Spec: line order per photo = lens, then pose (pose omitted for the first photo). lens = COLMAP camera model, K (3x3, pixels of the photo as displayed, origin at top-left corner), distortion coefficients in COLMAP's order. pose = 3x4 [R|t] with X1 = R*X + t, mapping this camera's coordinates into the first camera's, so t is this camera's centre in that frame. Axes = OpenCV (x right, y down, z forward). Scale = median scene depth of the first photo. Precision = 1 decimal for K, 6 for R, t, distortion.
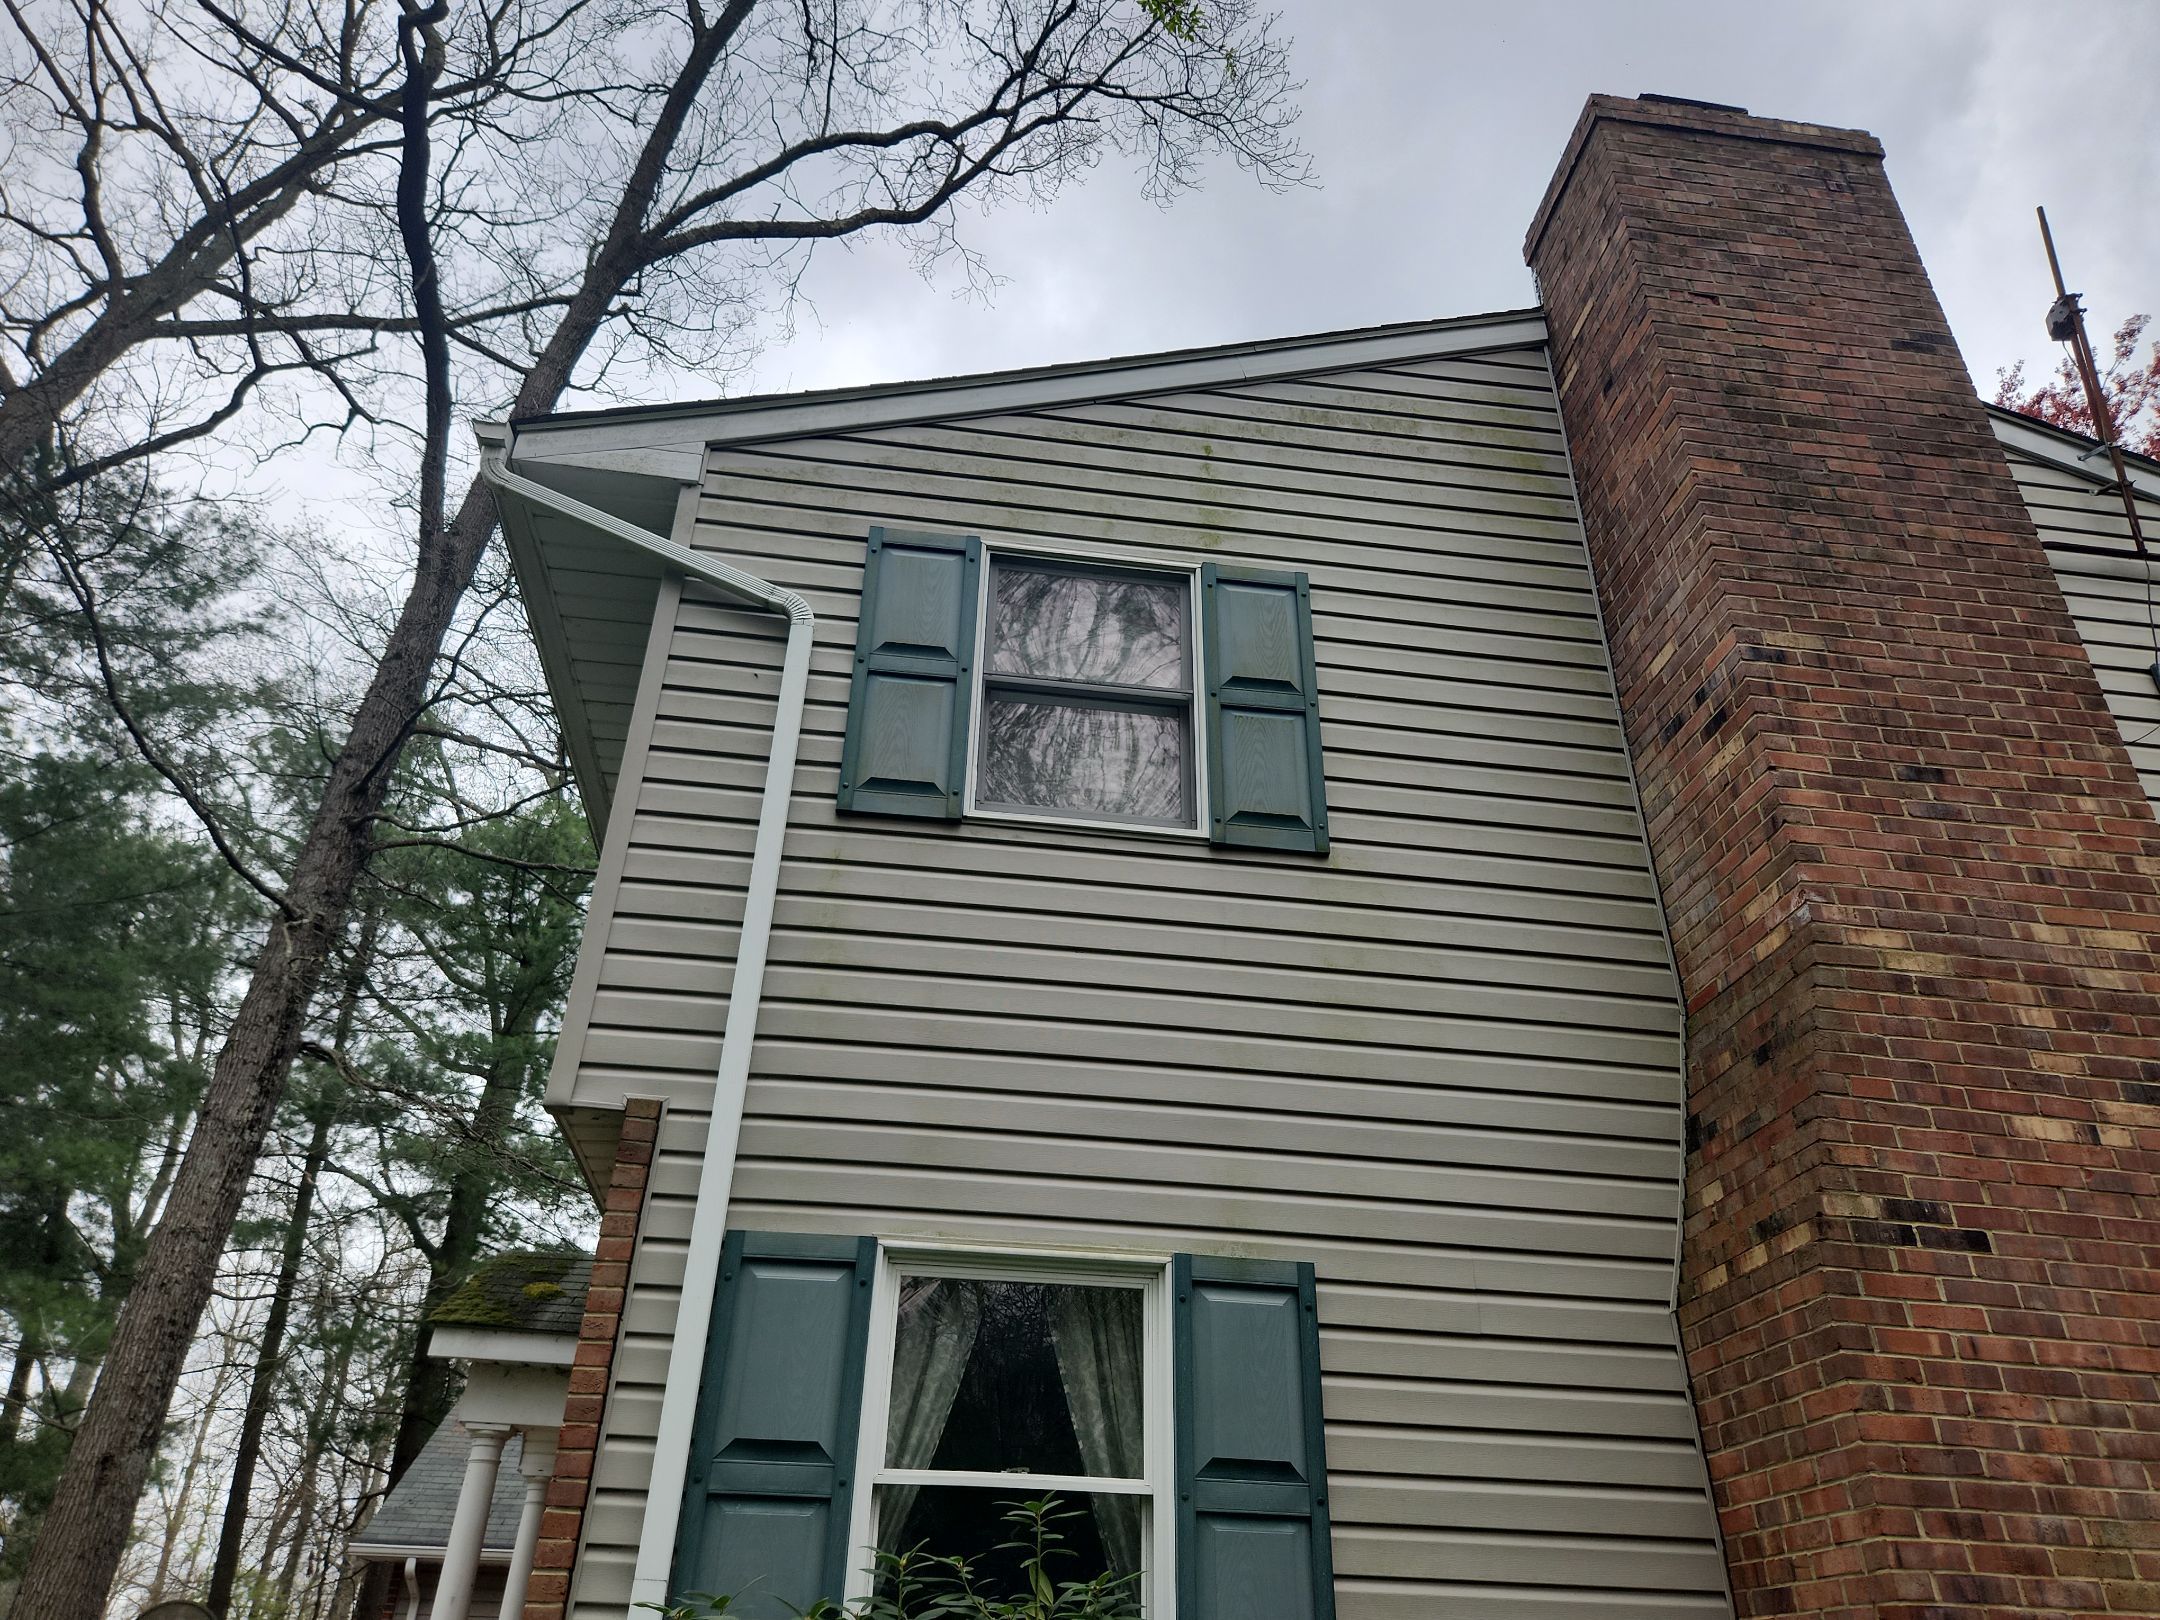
lens RADIAL K [[1487.2, 0, 1082.2], [0, 1487.2, 821.7], [0, 0, 1]] dist [0.040097, -0.003104]
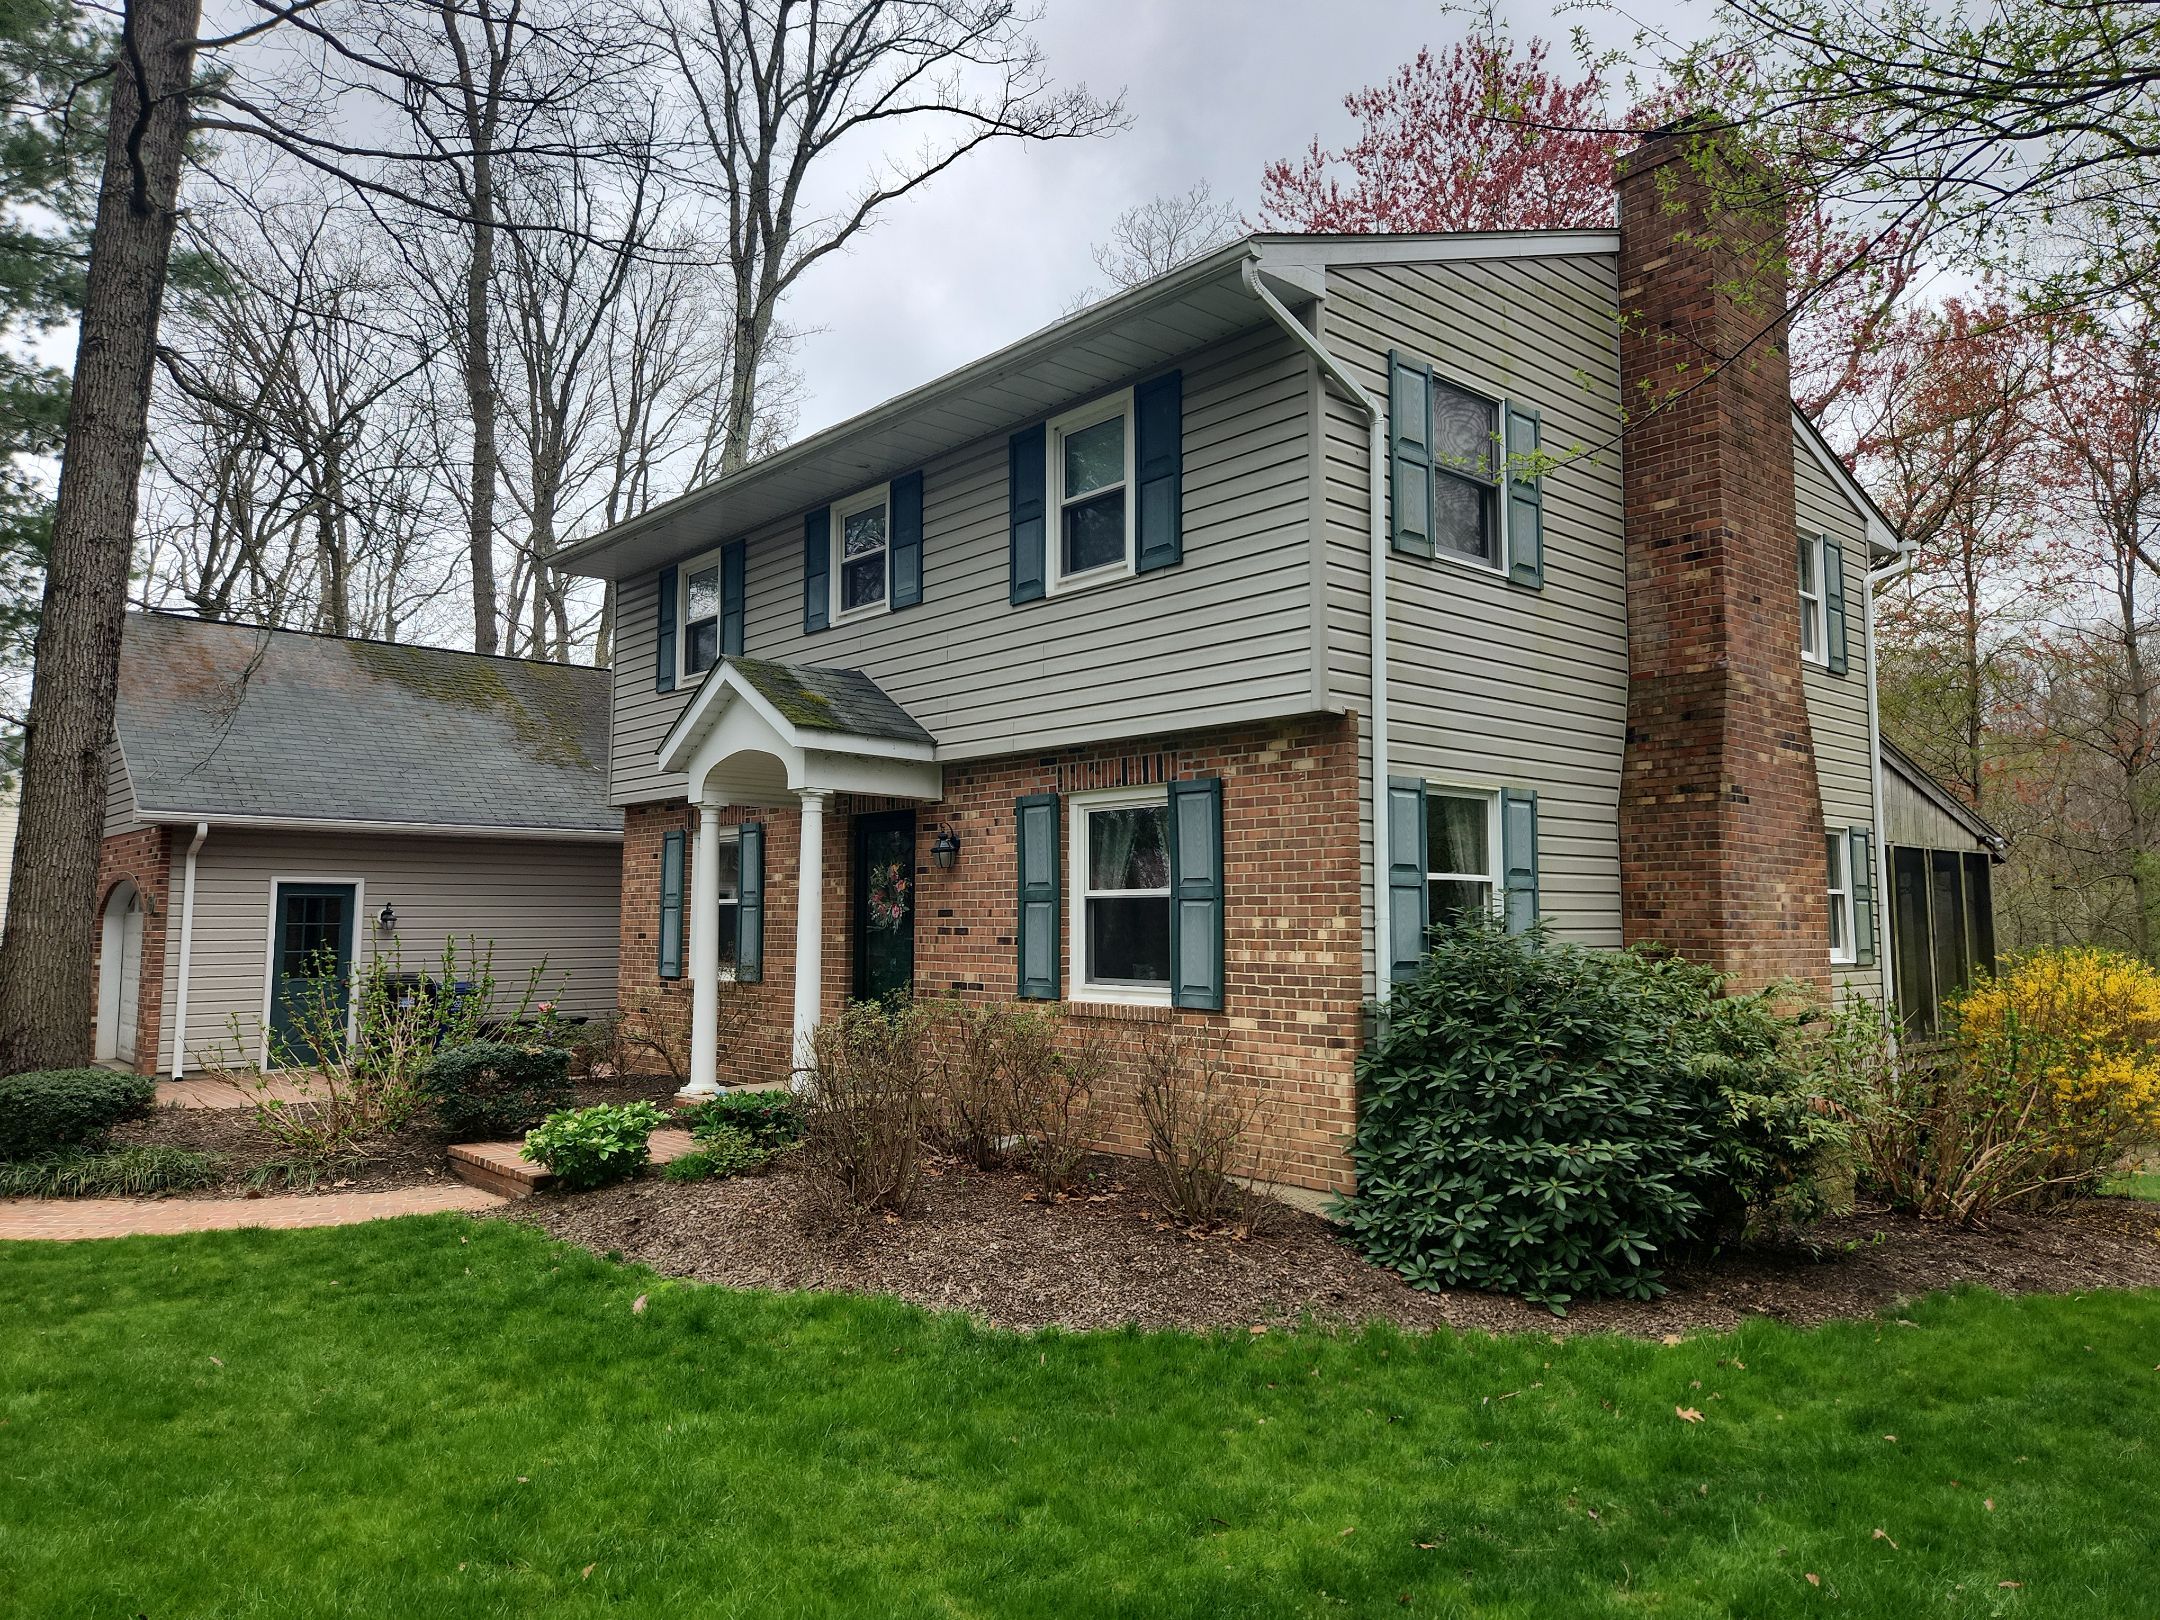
lens RADIAL K [[1448.6, 0, 1109.8], [0, 1448.6, 787.7], [0, 0, 1]] dist [0.089256, -0.072755]
pose [[0.816653, 0.028841, 0.576408, -1.649379], [-0.283258, 0.890211, 0.356777, -0.318966], [-0.502835, -0.454635, 0.735163, -0.318948]]
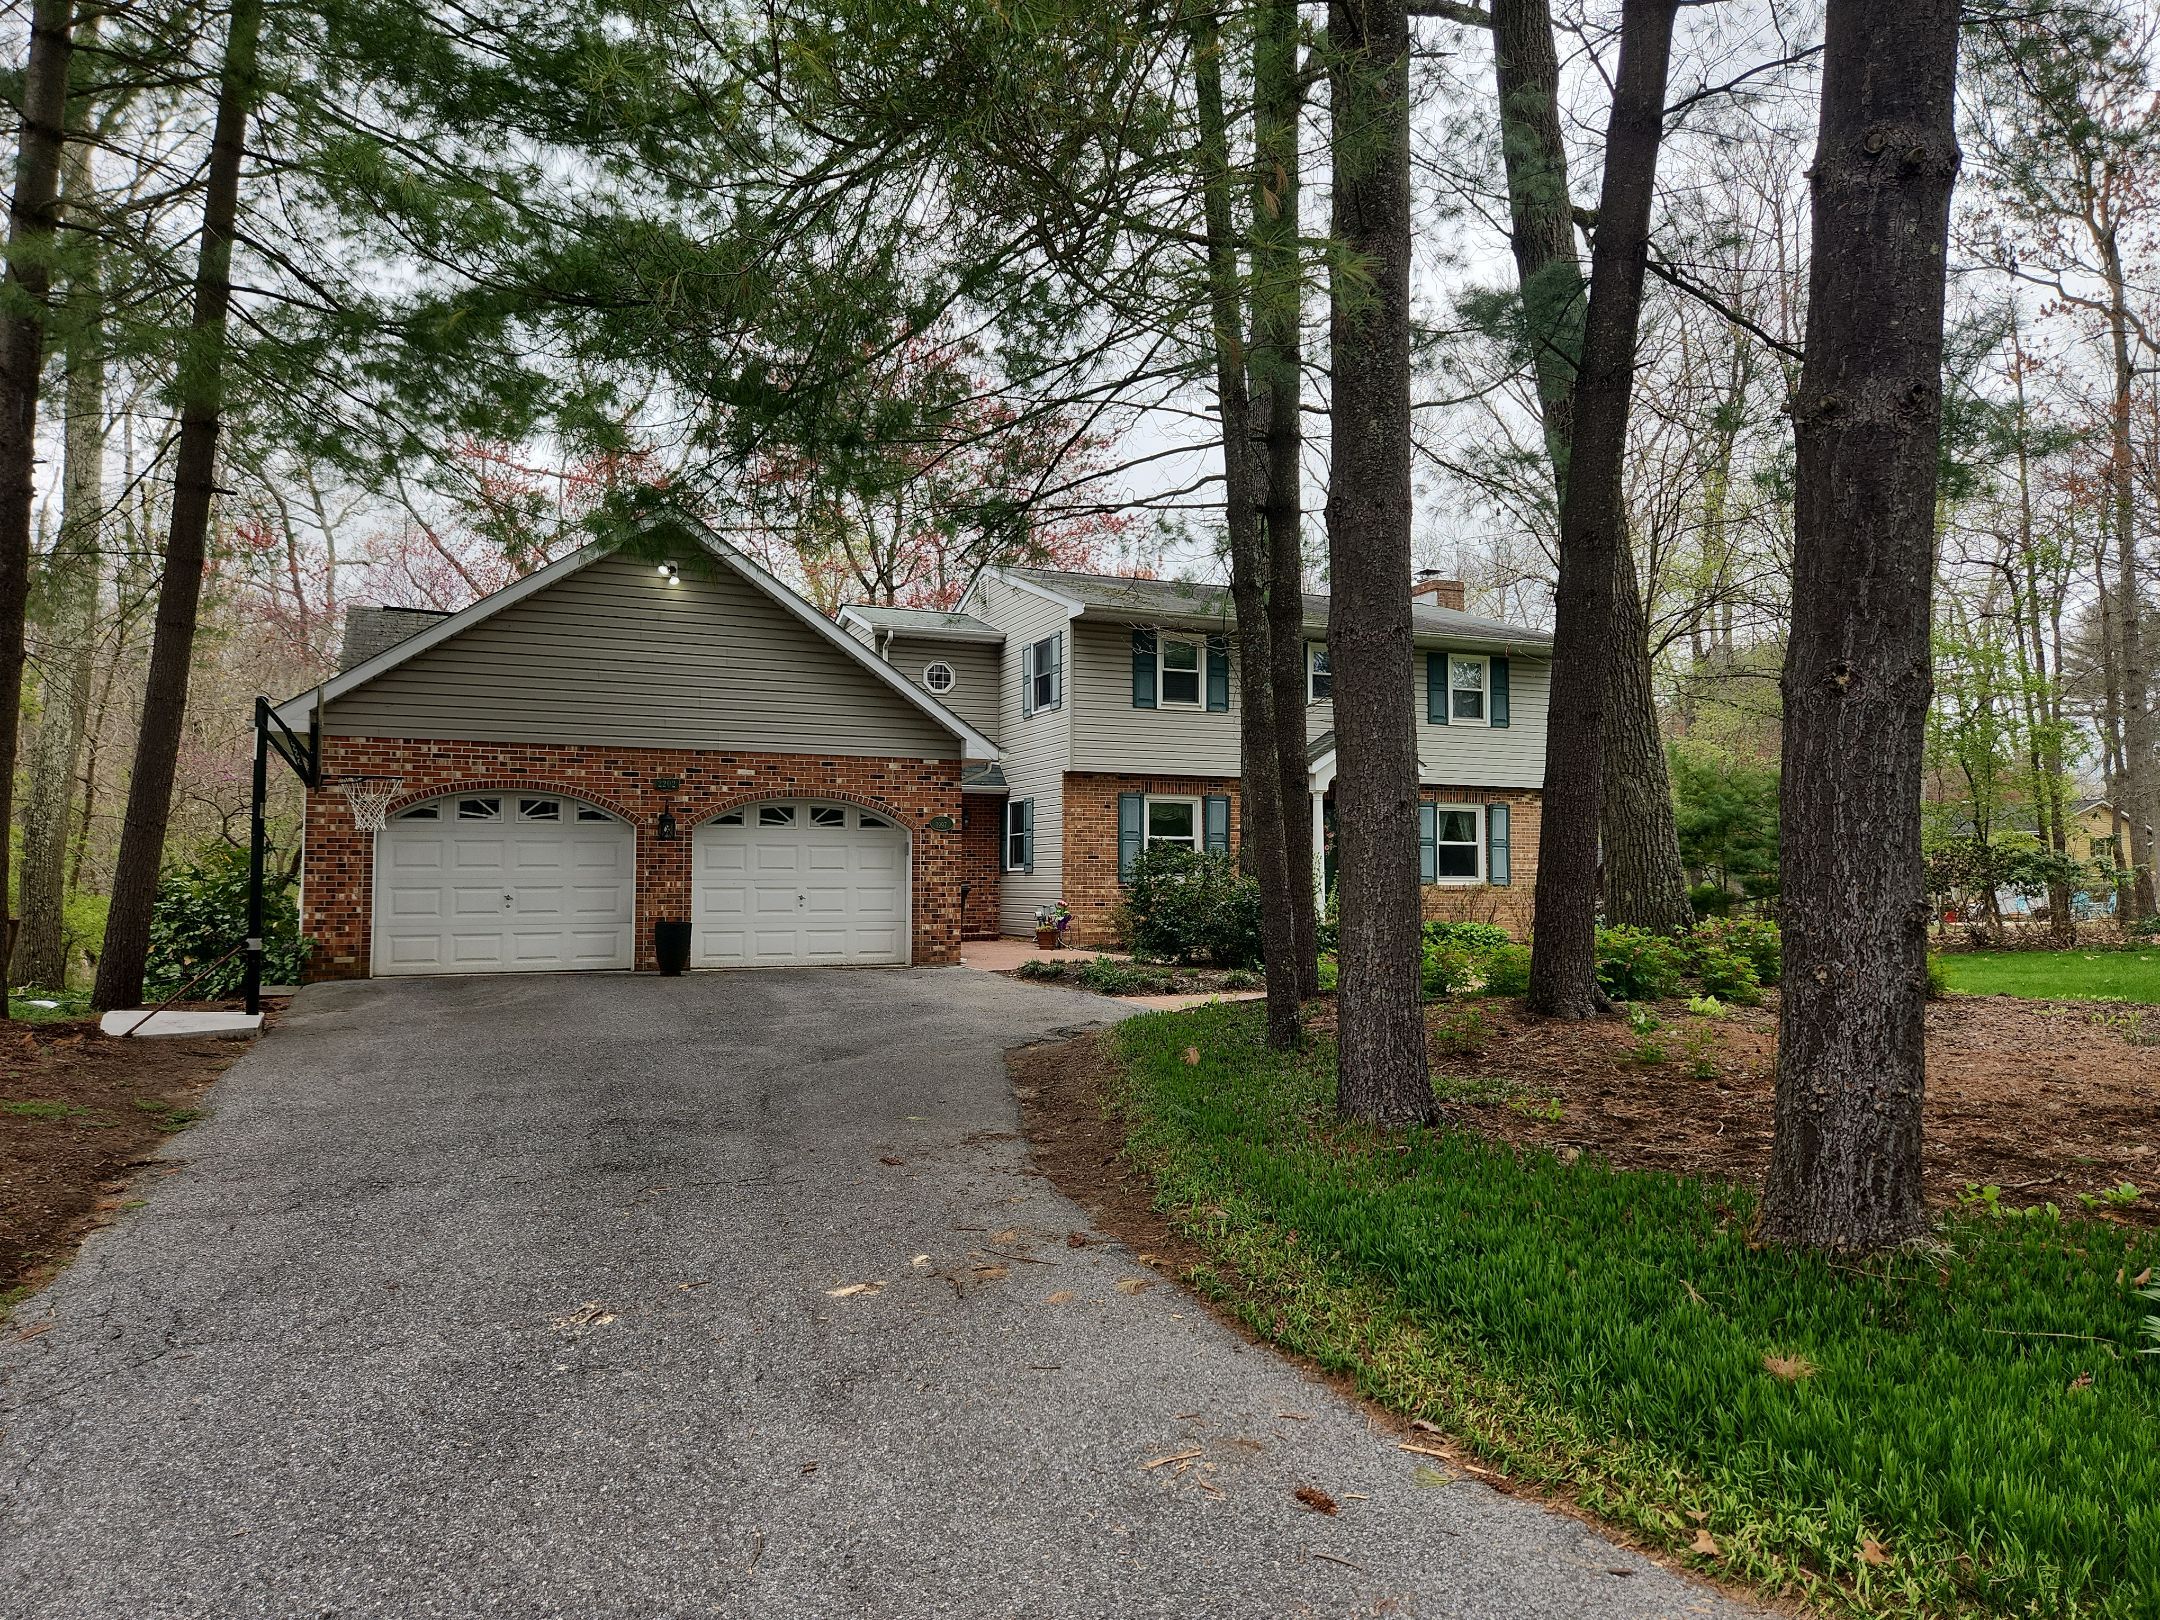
lens RADIAL K [[1444.3, 0, 1094.7], [0, 1444.3, 797.8], [0, 0, 1]] dist [0.073671, -0.067245]
pose [[-0.267678, 0.029916, 0.963044, -5.539528], [-0.510556, 0.843252, -0.168104, 2.168162], [-0.817118, -0.536685, -0.210446, 3.722737]]
